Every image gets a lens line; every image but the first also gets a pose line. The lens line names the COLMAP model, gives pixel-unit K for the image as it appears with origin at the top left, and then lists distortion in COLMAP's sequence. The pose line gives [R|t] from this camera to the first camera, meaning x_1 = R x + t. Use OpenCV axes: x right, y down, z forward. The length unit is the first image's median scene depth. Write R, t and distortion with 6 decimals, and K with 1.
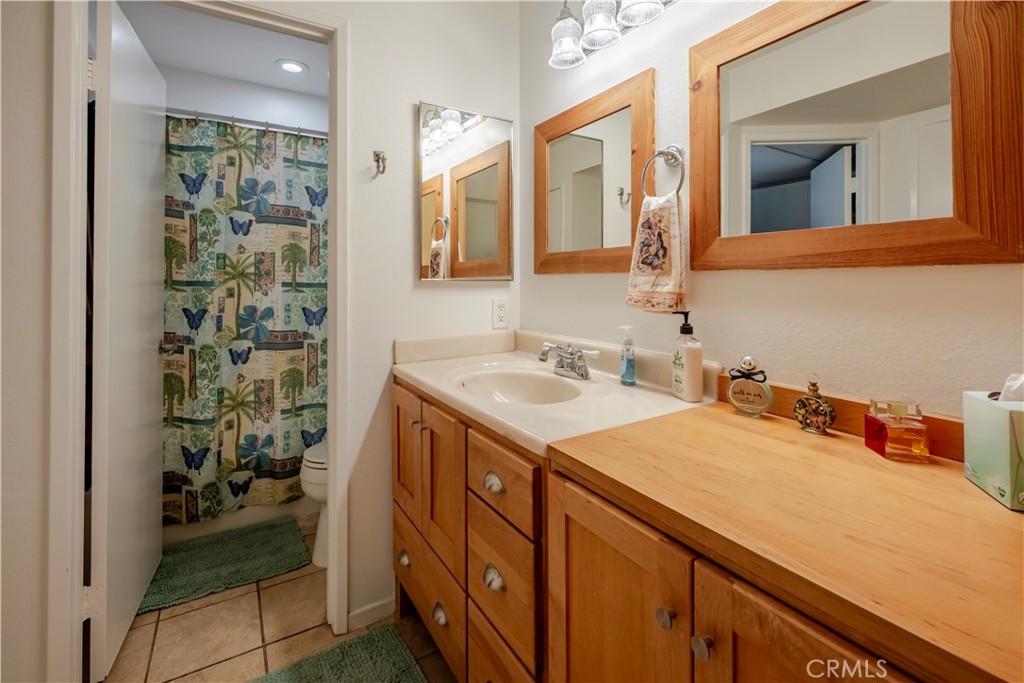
lens RADIAL K [[460.3, 0, 510.4], [0, 460.3, 277.3], [0, 0, 1]] dist [0.000629, 0.000104]
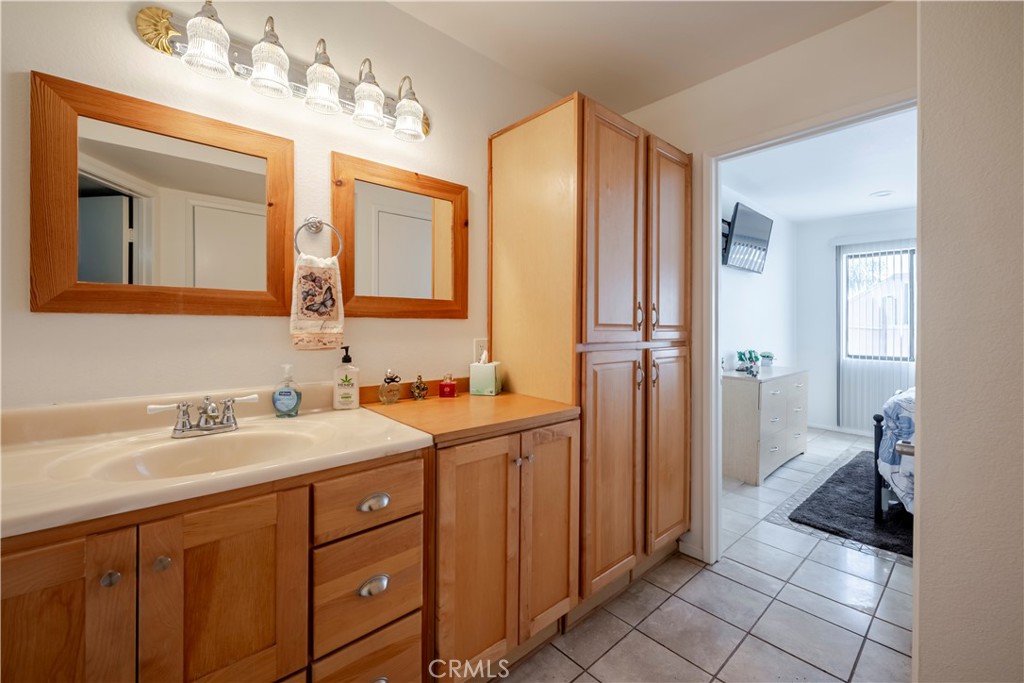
lens RADIAL K [[423.1, 0, 507.1], [0, 423.1, 323.5], [0, 0, 1]] dist [0.000150, 0.000106]
pose [[-0.172257, 0.002068, 0.985050, -0.919908], [-0.013470, 0.999899, -0.004455, 0.003473], [-0.984960, -0.014036, -0.172212, 0.709385]]
